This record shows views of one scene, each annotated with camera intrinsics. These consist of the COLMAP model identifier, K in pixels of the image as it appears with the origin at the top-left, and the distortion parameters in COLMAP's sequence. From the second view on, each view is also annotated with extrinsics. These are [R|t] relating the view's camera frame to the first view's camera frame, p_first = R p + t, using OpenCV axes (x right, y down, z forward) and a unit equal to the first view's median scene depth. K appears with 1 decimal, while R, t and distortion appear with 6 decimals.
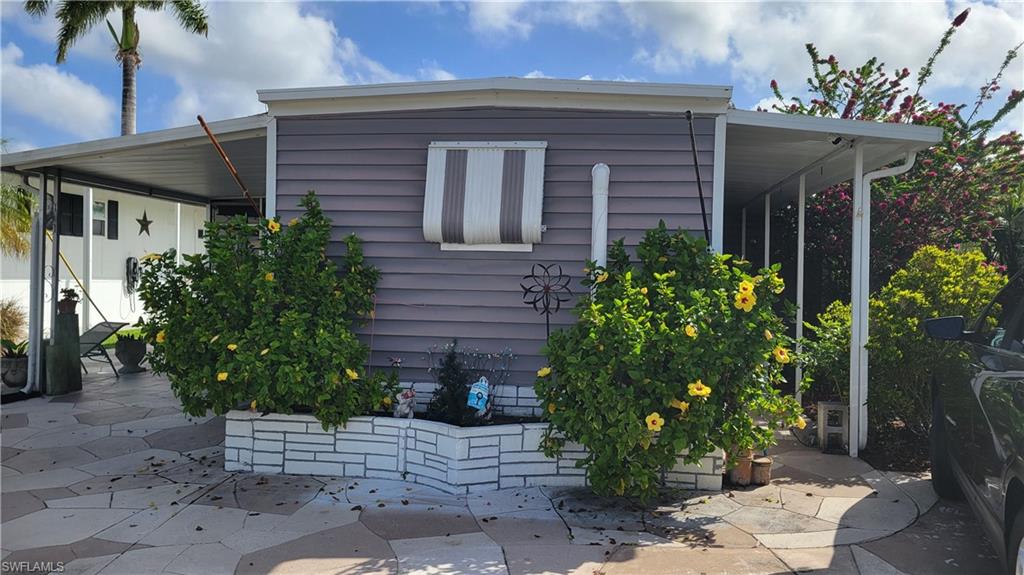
lens RADIAL K [[785.0, 0, 515.7], [0, 785.0, 287.8], [0, 0, 1]] dist [0.043079, -0.006446]
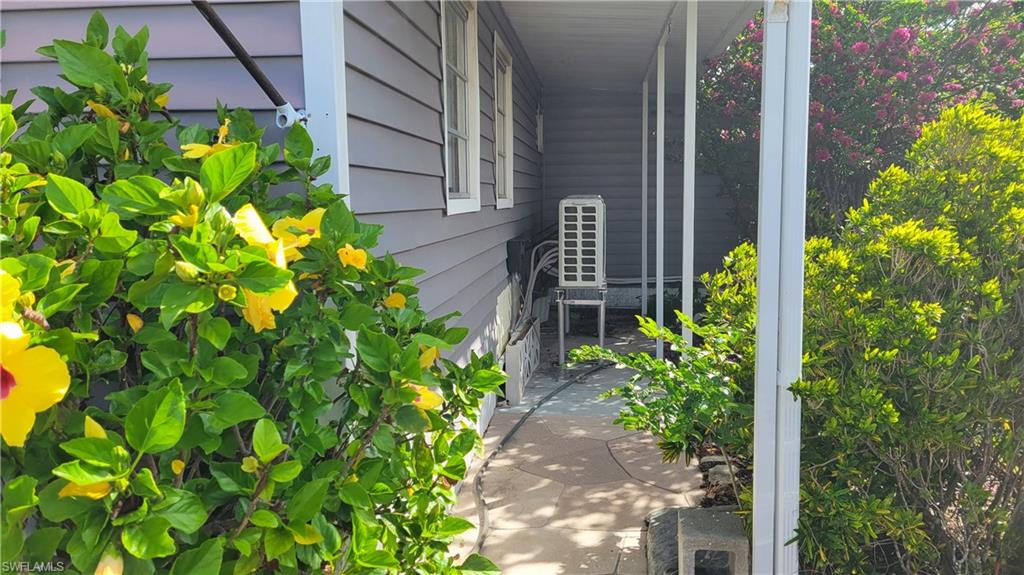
lens RADIAL K [[785.0, 0, 507.9], [0, 785.0, 285.7], [0, 0, 1]] dist [0.043079, -0.006446]
pose [[0.999420, -0.031161, 0.013734, 0.298862], [0.029488, 0.993643, 0.108646, -0.013056], [-0.017033, -0.108178, 0.993986, 0.630900]]
